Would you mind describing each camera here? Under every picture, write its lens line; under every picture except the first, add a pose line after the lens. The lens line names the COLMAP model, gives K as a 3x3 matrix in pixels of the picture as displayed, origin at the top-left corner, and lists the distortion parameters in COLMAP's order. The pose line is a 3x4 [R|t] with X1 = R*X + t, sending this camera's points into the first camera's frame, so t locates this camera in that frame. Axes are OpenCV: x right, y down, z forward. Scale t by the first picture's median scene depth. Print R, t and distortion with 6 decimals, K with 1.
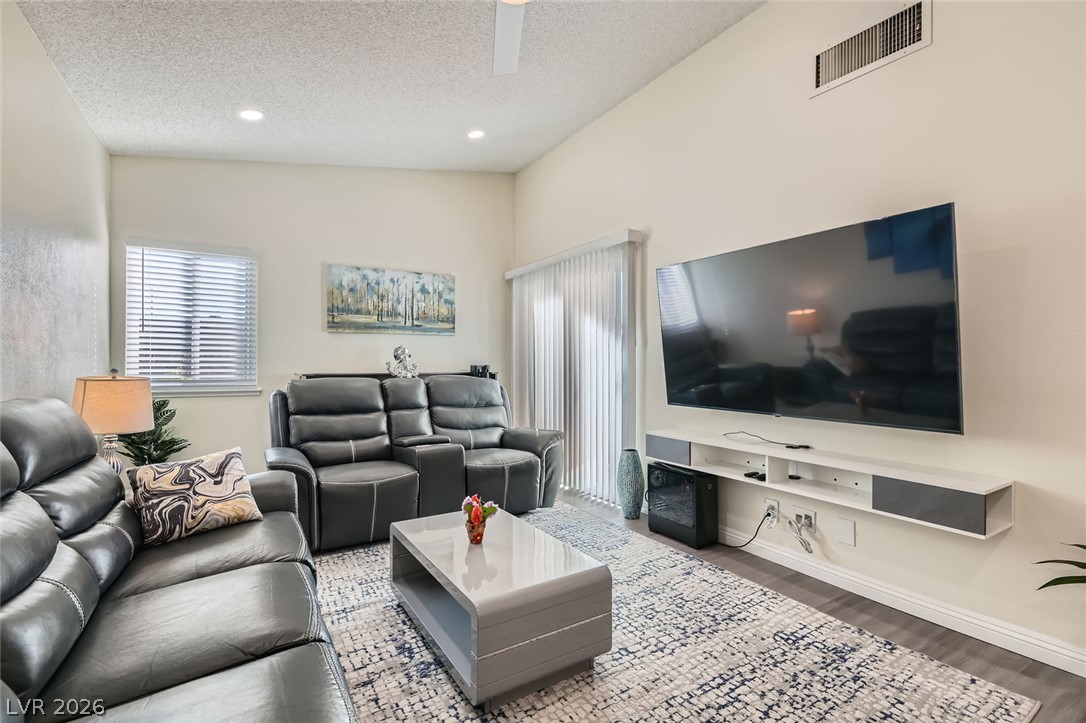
lens RADIAL K [[500.5, 0, 540.9], [0, 500.5, 364.5], [0, 0, 1]] dist [0.002780, -0.000296]
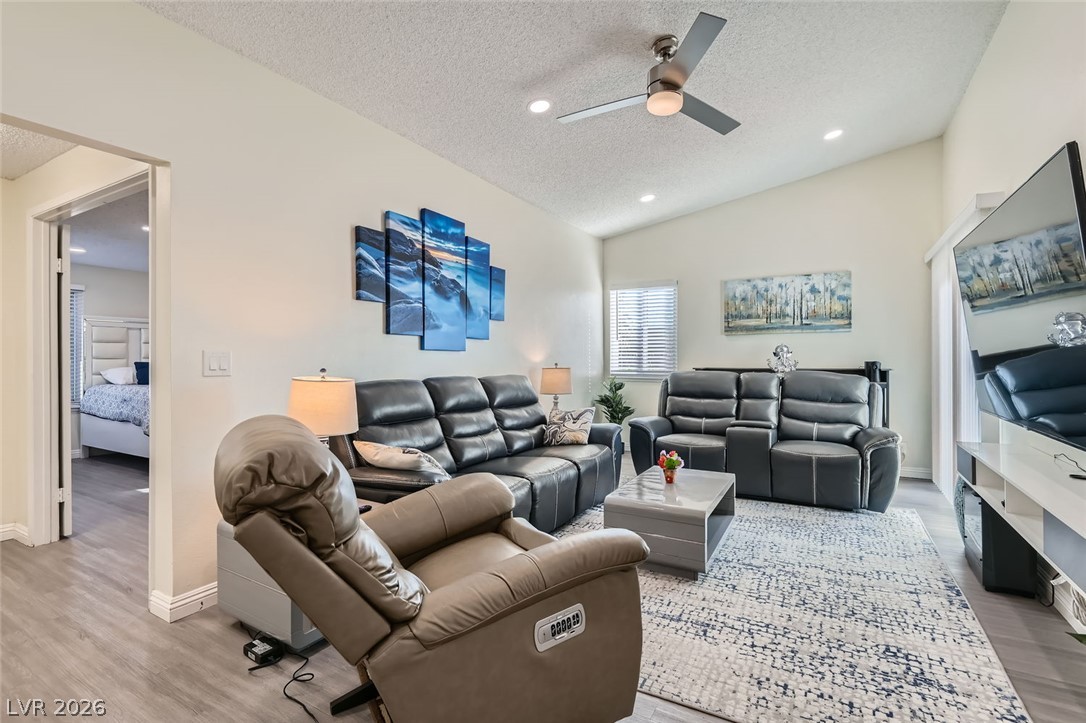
lens RADIAL K [[500.5, 0, 540.9], [0, 500.5, 364.5], [0, 0, 1]] dist [0.002780, -0.000296]
pose [[0.482044, 0.011646, -0.876070, 0.584111], [0.001198, 0.999902, 0.013952, -0.009567], [0.876146, -0.007775, 0.481983, -0.026346]]
